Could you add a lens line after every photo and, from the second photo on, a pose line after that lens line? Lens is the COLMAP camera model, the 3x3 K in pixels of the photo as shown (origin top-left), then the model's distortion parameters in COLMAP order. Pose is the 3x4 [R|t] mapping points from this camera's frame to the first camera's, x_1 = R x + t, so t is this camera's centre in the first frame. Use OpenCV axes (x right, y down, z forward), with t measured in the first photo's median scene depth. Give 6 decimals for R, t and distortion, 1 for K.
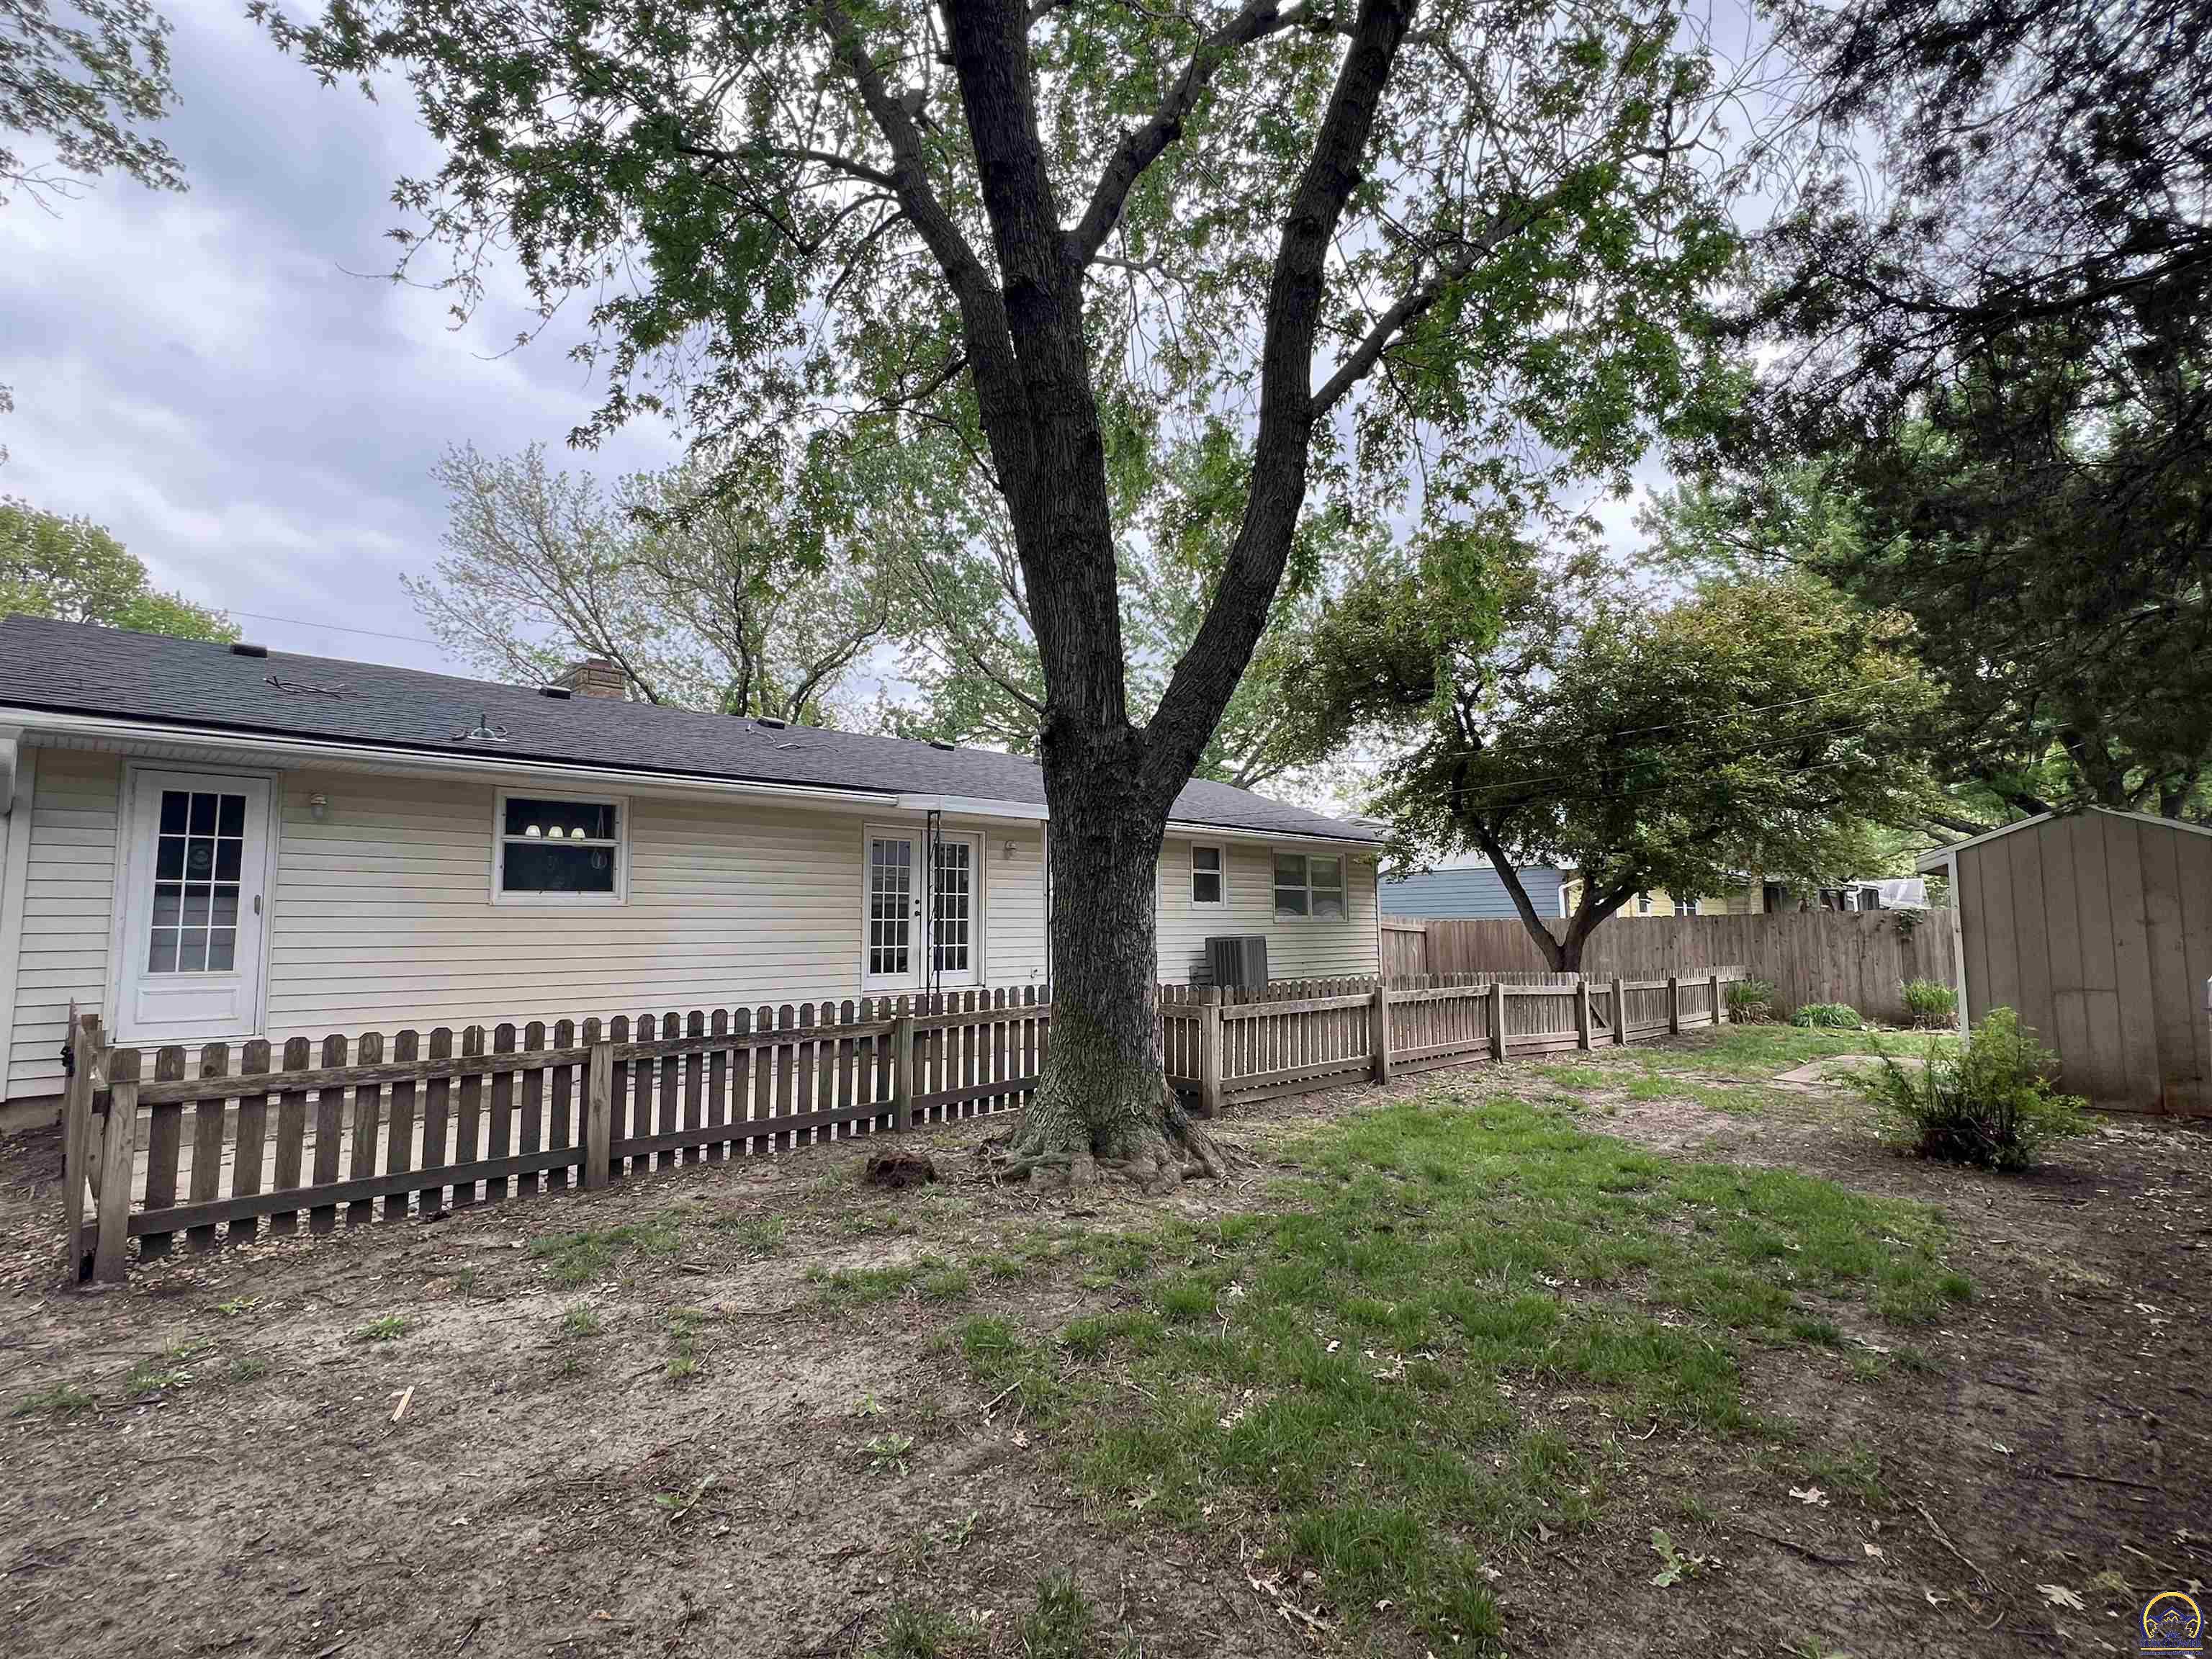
lens RADIAL K [[1052.2, 0, 1106.2], [0, 1052.2, 825.3], [0, 0, 1]] dist [-0.007507, 0.001217]
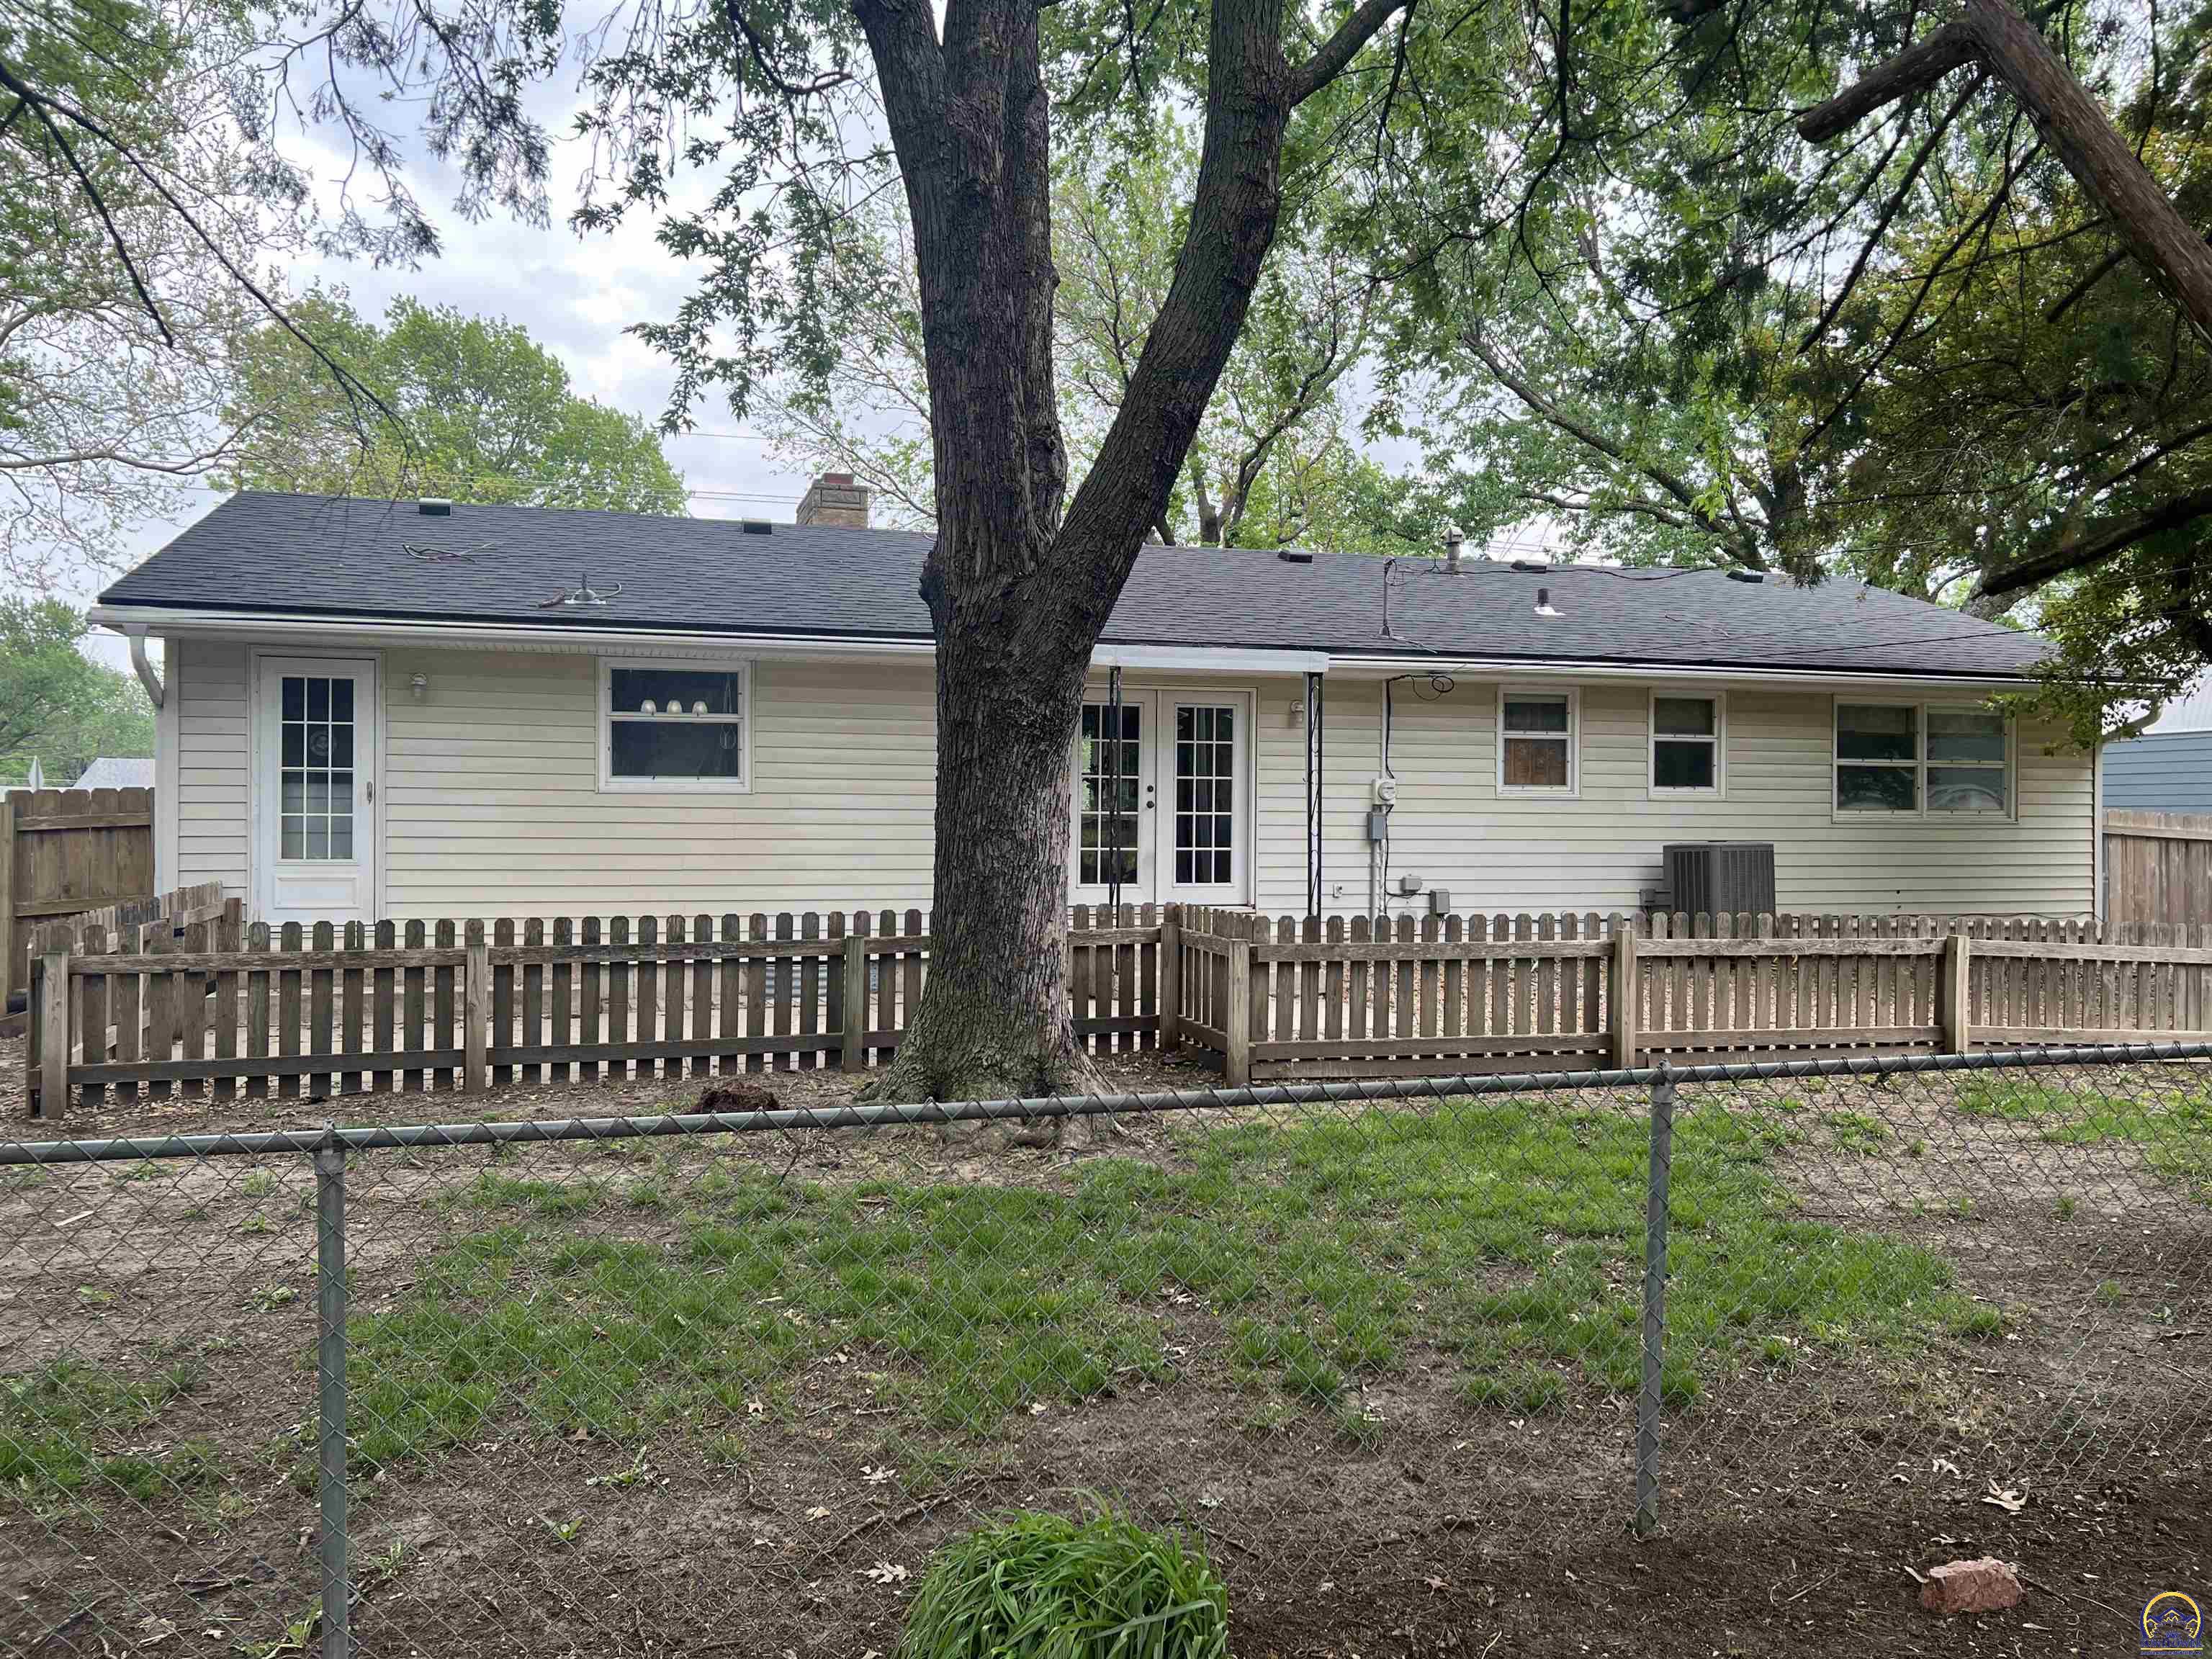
lens RADIAL K [[1653.3, 0, 1108.6], [0, 1653.3, 835.8], [0, 0, 1]] dist [0.021006, -0.010571]
pose [[0.888942, 0.020225, -0.457574, 0.482110], [0.030791, 0.994126, 0.103759, -0.021315], [0.456984, -0.106325, 0.883097, -0.045502]]
